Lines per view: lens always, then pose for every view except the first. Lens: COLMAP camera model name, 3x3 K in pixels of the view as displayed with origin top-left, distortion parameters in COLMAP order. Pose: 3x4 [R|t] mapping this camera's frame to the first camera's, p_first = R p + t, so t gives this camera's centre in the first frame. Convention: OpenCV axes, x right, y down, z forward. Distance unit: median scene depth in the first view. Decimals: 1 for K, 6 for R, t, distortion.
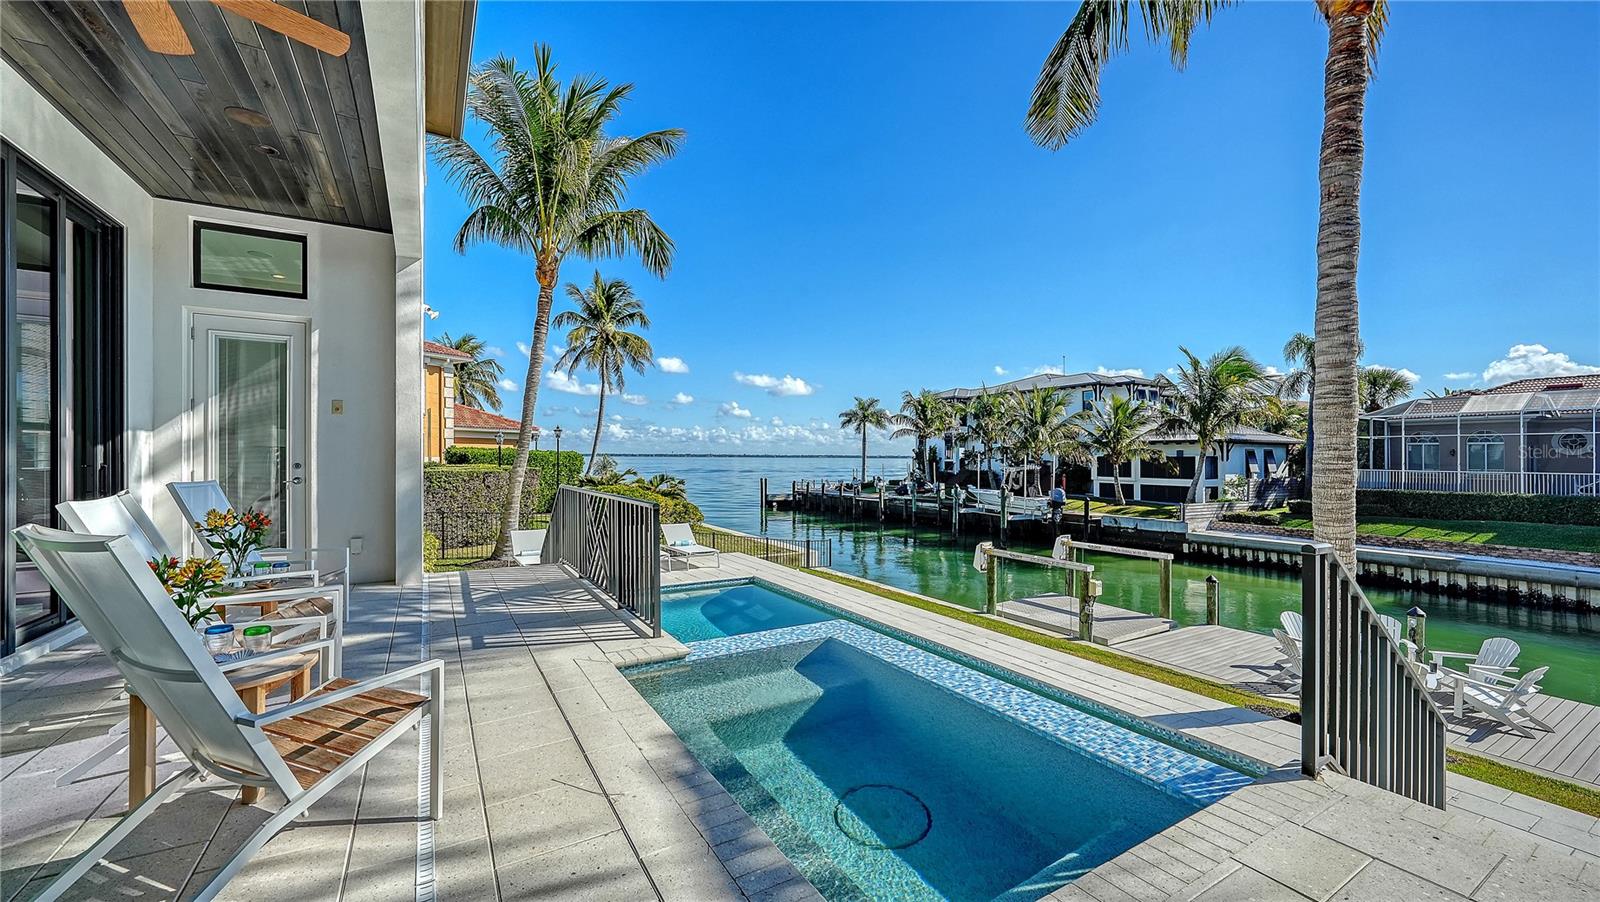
lens RADIAL K [[629.6, 0, 792.7], [0, 629.6, 457.6], [0, 0, 1]] dist [-0.010412, 0.000441]
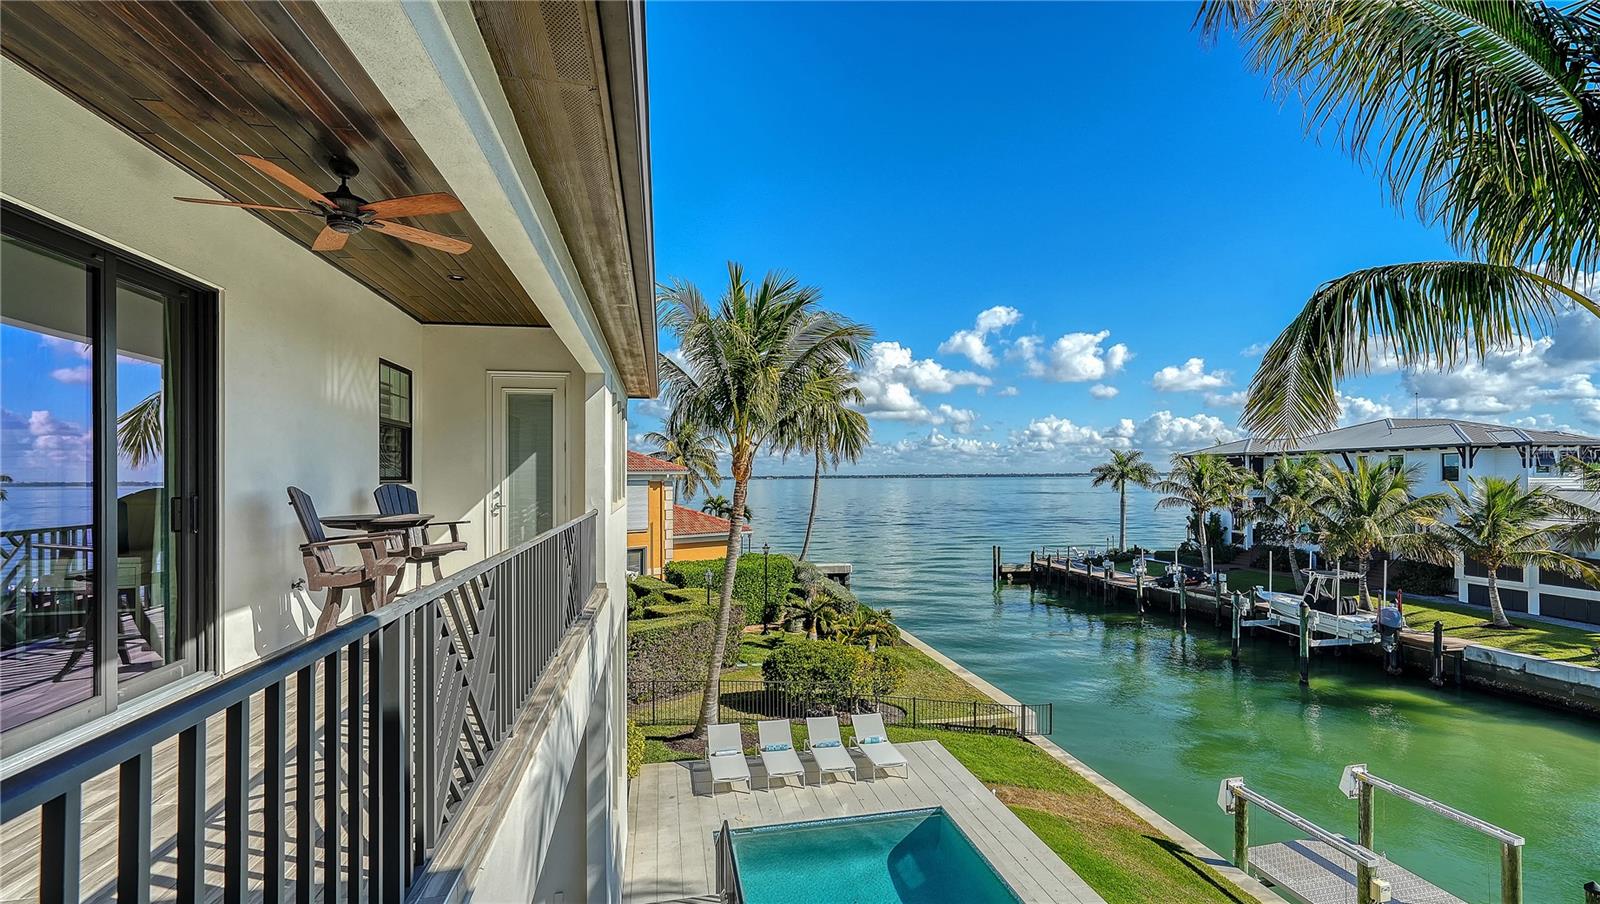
lens RADIAL K [[702.2, 0, 813.3], [0, 702.2, 481.0], [0, 0, 1]] dist [0.001781, 0.001813]
pose [[0.949749, 0.004905, -0.312974, 0.024305], [-0.003500, 0.999981, 0.005051, -0.088949], [0.312993, -0.003701, 0.949748, -0.015041]]
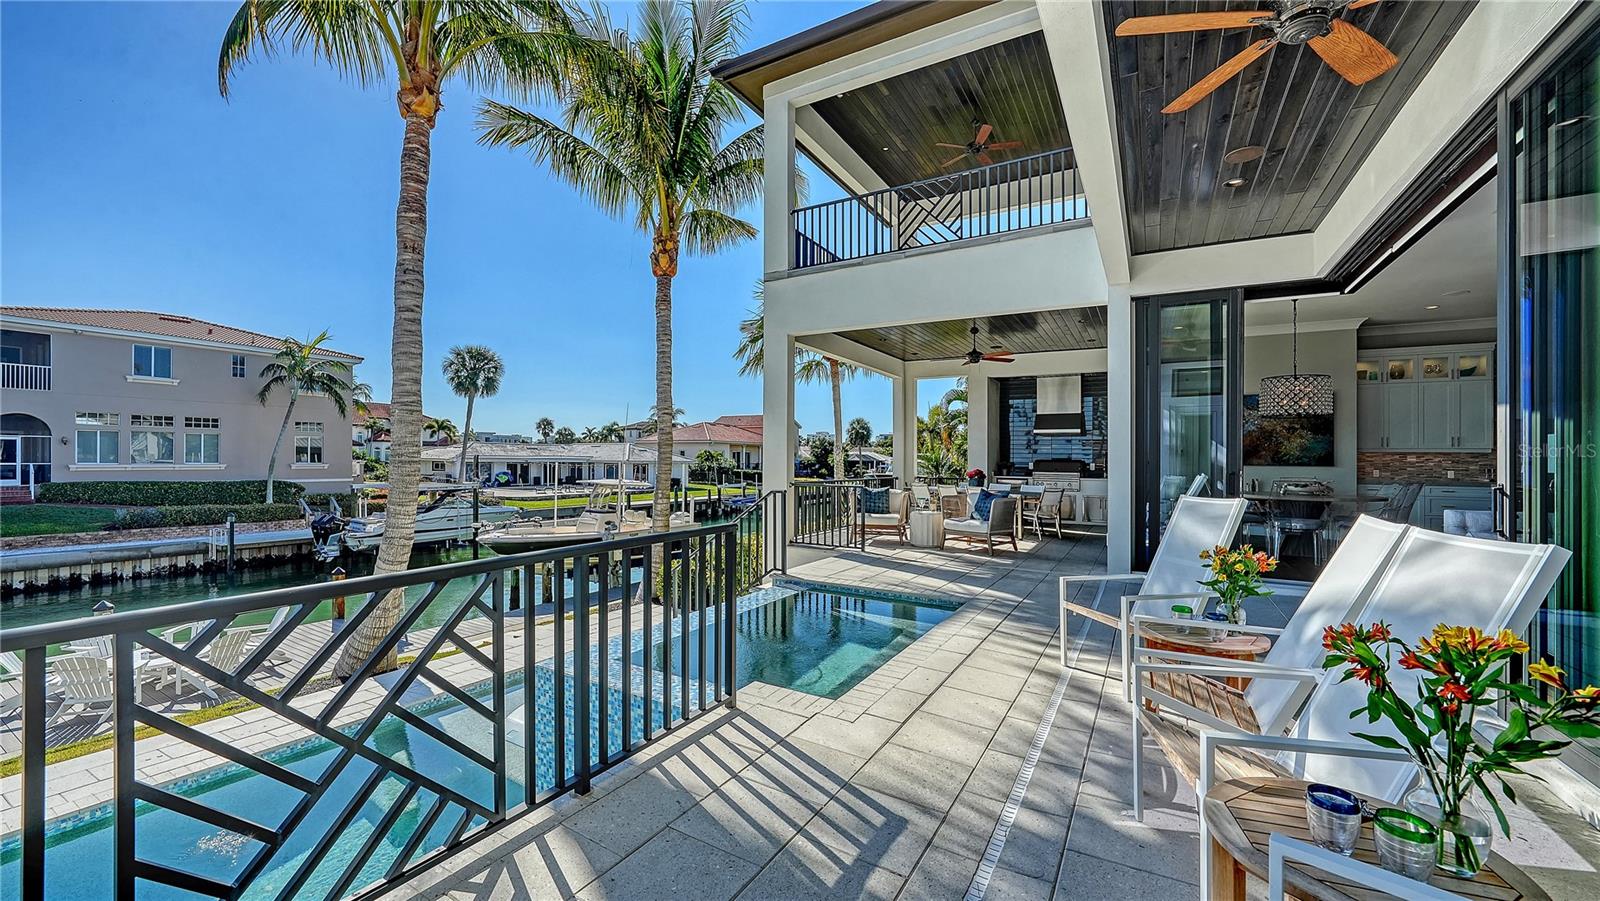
lens RADIAL K [[587.5, 0, 796.8], [0, 587.5, 456.1], [0, 0, 1]] dist [0.003101, 0.000206]
pose [[-0.468898, -0.007848, 0.883217, -0.084047], [-0.013849, 0.999903, 0.001532, -0.000680], [-0.883144, -0.011513, -0.468961, 0.123838]]
